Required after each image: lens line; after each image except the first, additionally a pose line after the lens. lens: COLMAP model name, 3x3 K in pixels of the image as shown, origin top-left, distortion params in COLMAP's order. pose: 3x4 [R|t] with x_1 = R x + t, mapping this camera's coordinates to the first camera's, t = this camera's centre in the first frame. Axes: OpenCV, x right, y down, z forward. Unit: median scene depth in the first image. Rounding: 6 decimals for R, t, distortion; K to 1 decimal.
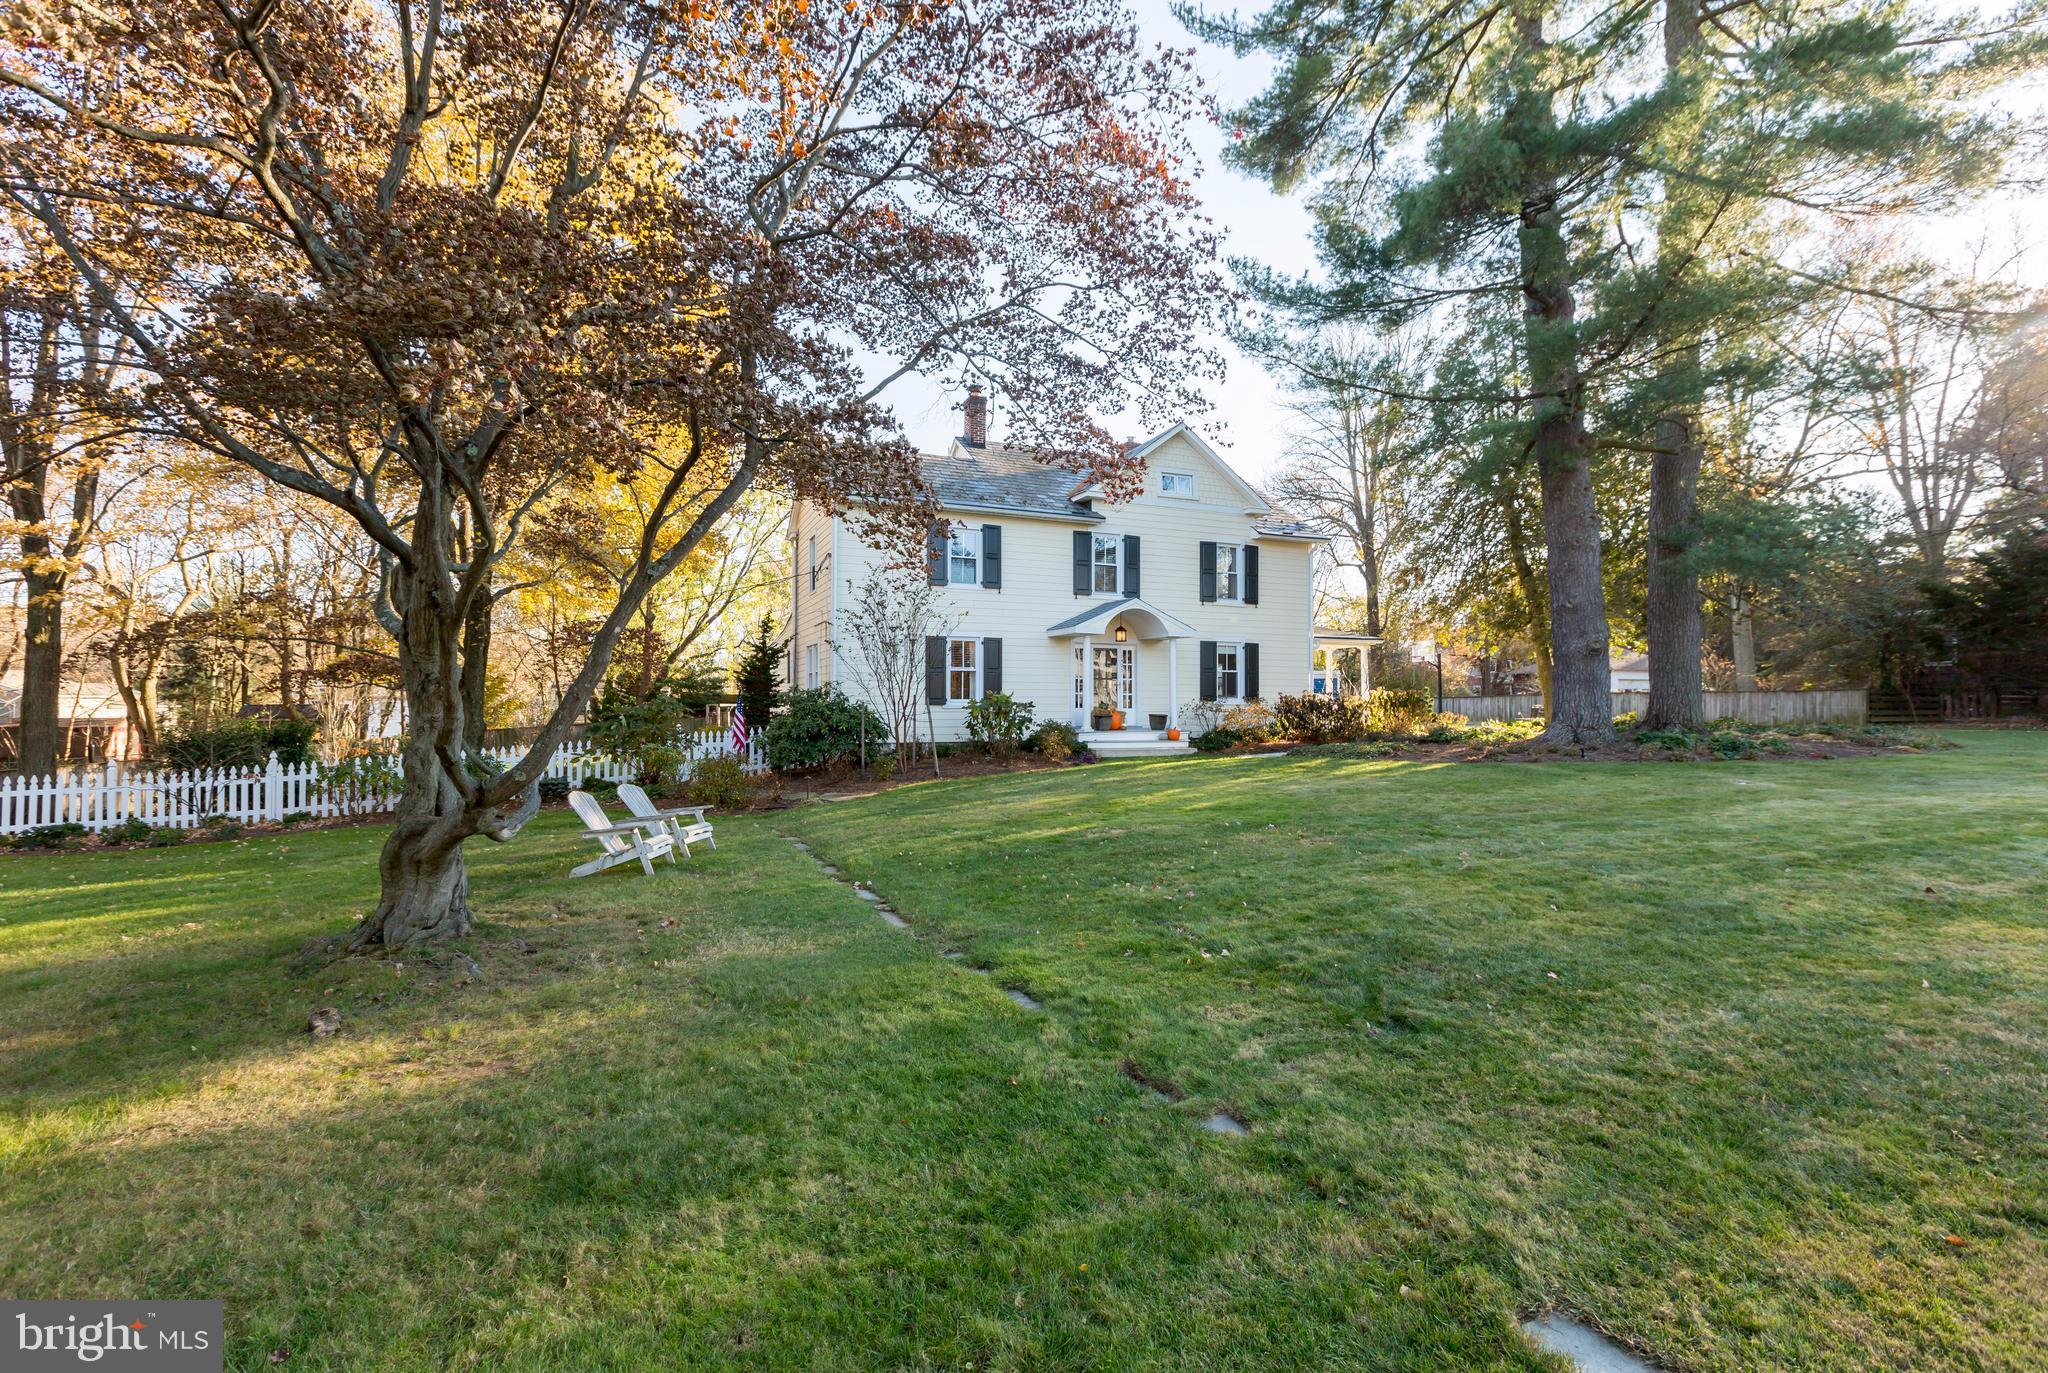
lens RADIAL K [[894.9, 0, 1019.9], [0, 894.9, 682.7], [0, 0, 1]] dist [0.000698, -0.000333]
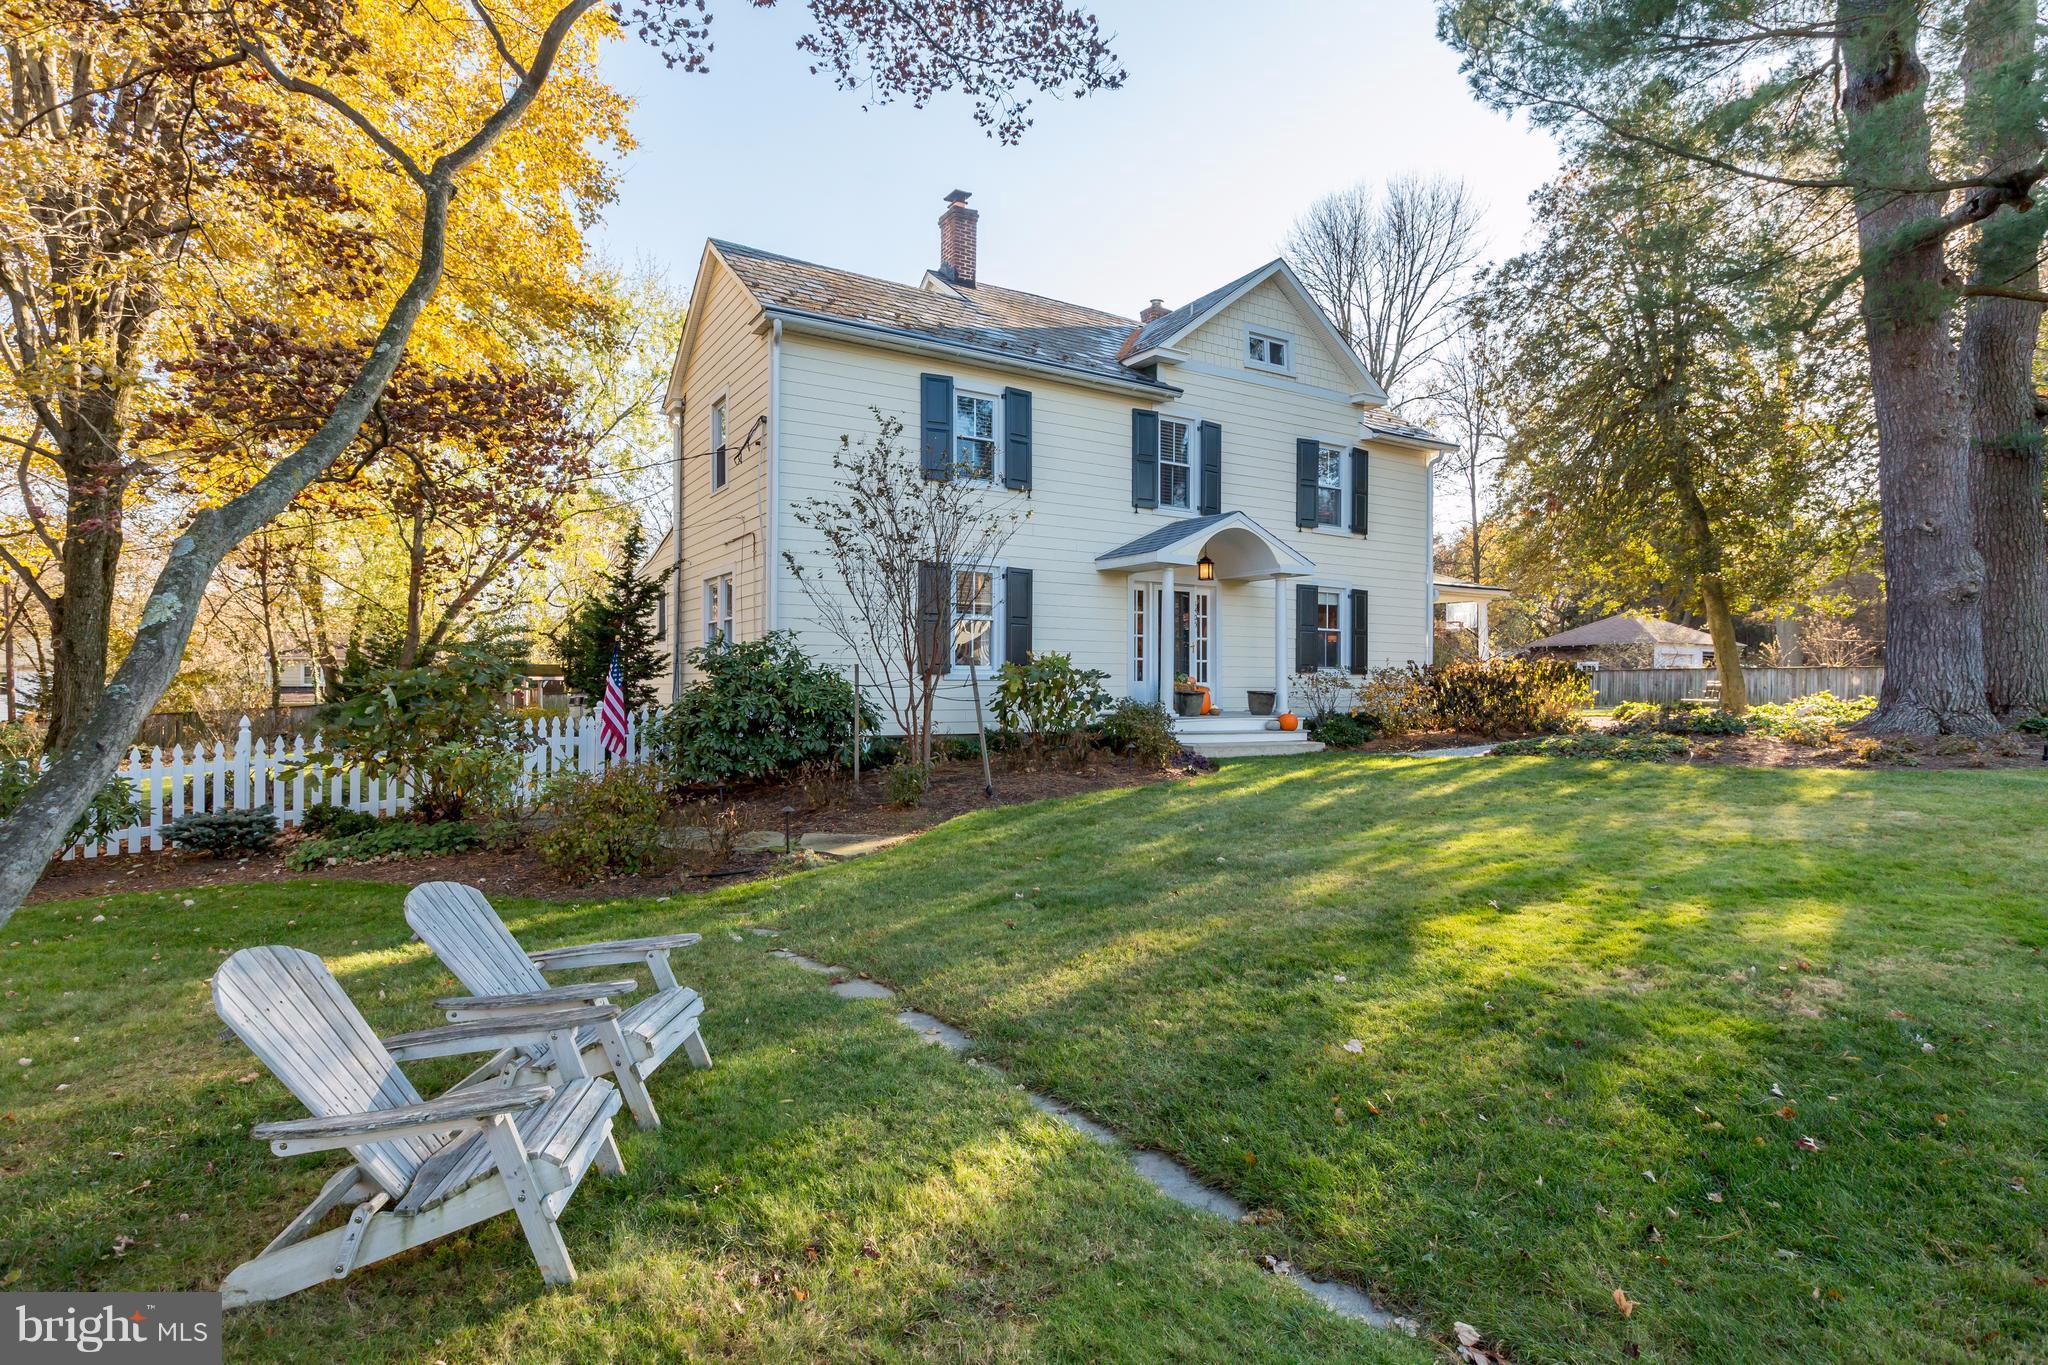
lens RADIAL K [[1017.6, 0, 1024.0], [0, 1017.6, 682.5], [0, 0, 1]] dist [0.000462, -0.000232]
pose [[0.988206, 0.004203, 0.153072, -0.132079], [-0.007544, 0.999746, 0.021252, 0.014358], [-0.152943, -0.022156, 0.987987, 0.280214]]
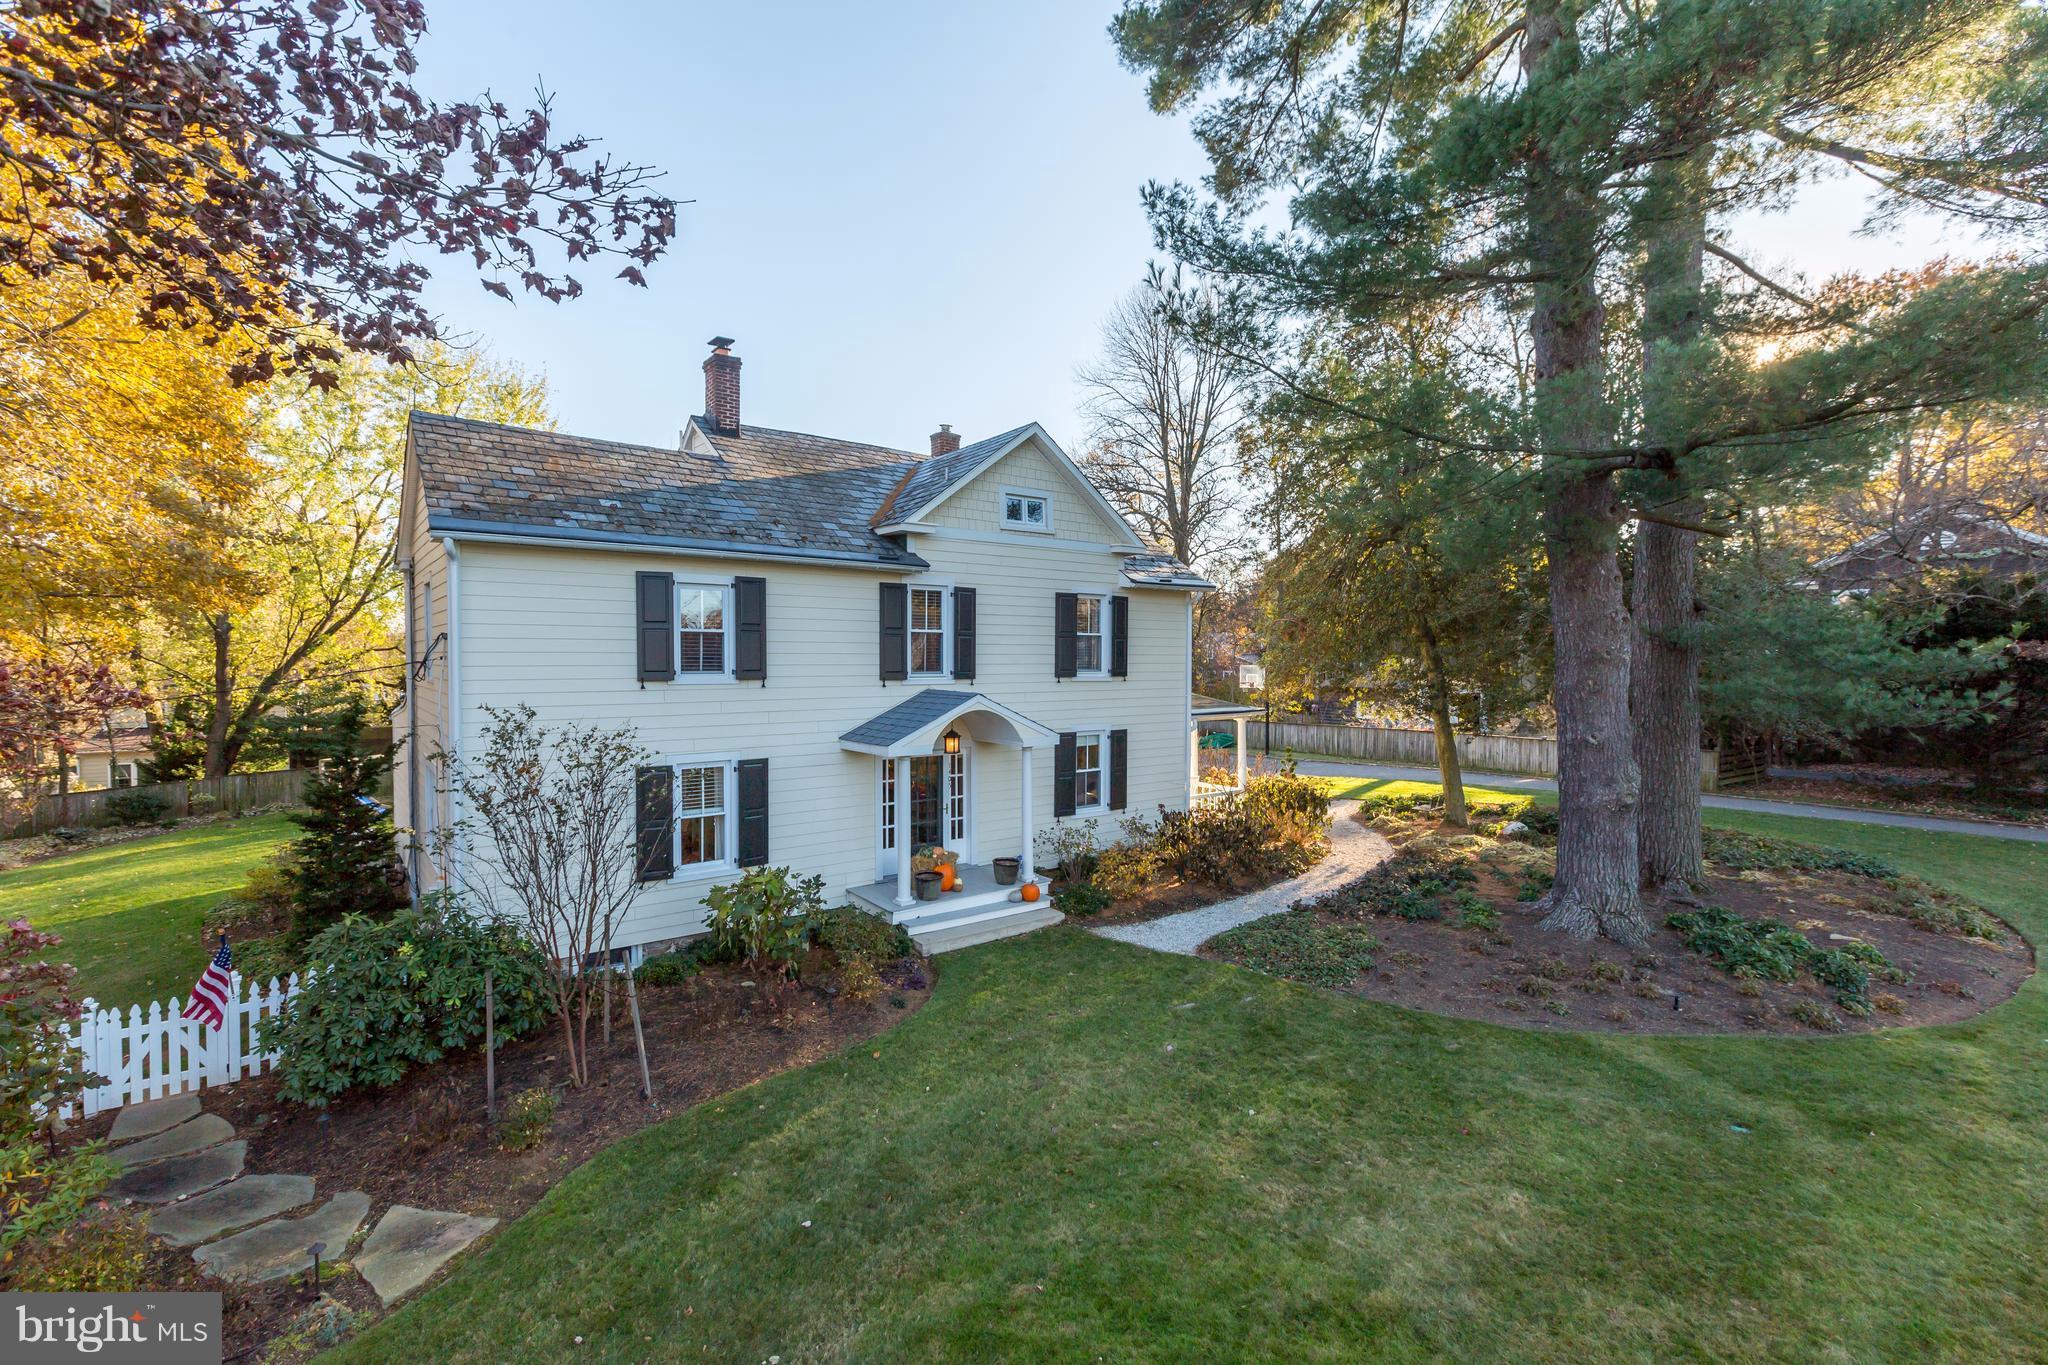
lens RADIAL K [[894.9, 0, 1019.9], [0, 894.9, 678.7], [0, 0, 1]] dist [0.000698, -0.000333]
pose [[0.966136, -0.004747, 0.257988, -0.010761], [-0.008593, 0.998684, 0.050556, -0.134790], [-0.257889, -0.051061, 0.964824, 0.341735]]
